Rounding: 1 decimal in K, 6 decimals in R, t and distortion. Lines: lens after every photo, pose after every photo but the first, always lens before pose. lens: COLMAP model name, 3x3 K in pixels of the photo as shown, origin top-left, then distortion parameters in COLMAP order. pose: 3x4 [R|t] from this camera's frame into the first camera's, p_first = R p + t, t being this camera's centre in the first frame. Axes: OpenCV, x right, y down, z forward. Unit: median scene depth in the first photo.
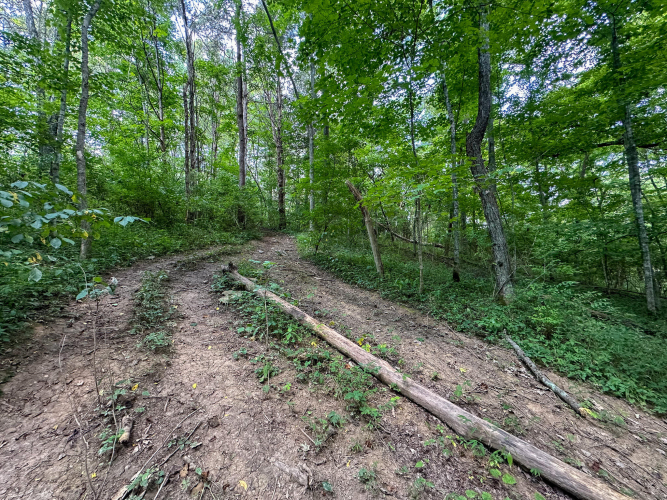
lens RADIAL K [[266.3, 0, 333.5], [0, 266.3, 250.0], [0, 0, 1]] dist [0.000343, 0.000019]
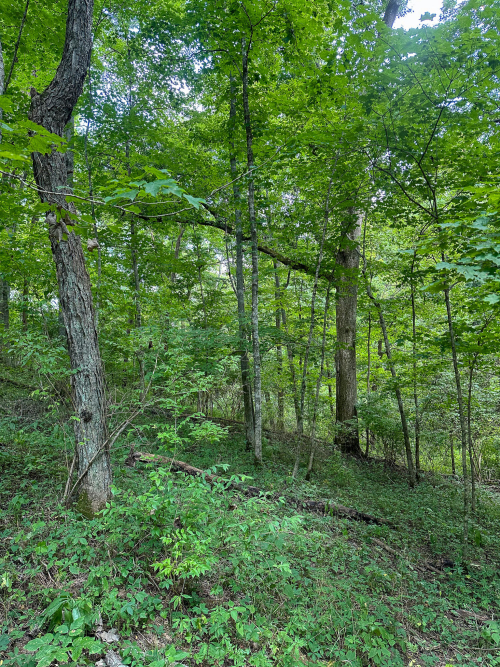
lens RADIAL K [[450.5, 0, 250.0], [0, 450.5, 333.5], [0, 0, 1]] dist [0.109289, -0.138448]
pose [[0.572584, 0.070886, 0.816776, 0.155276], [-0.051634, 0.997395, -0.050364, -0.058005], [-0.818219, -0.013336, 0.574752, 0.345170]]
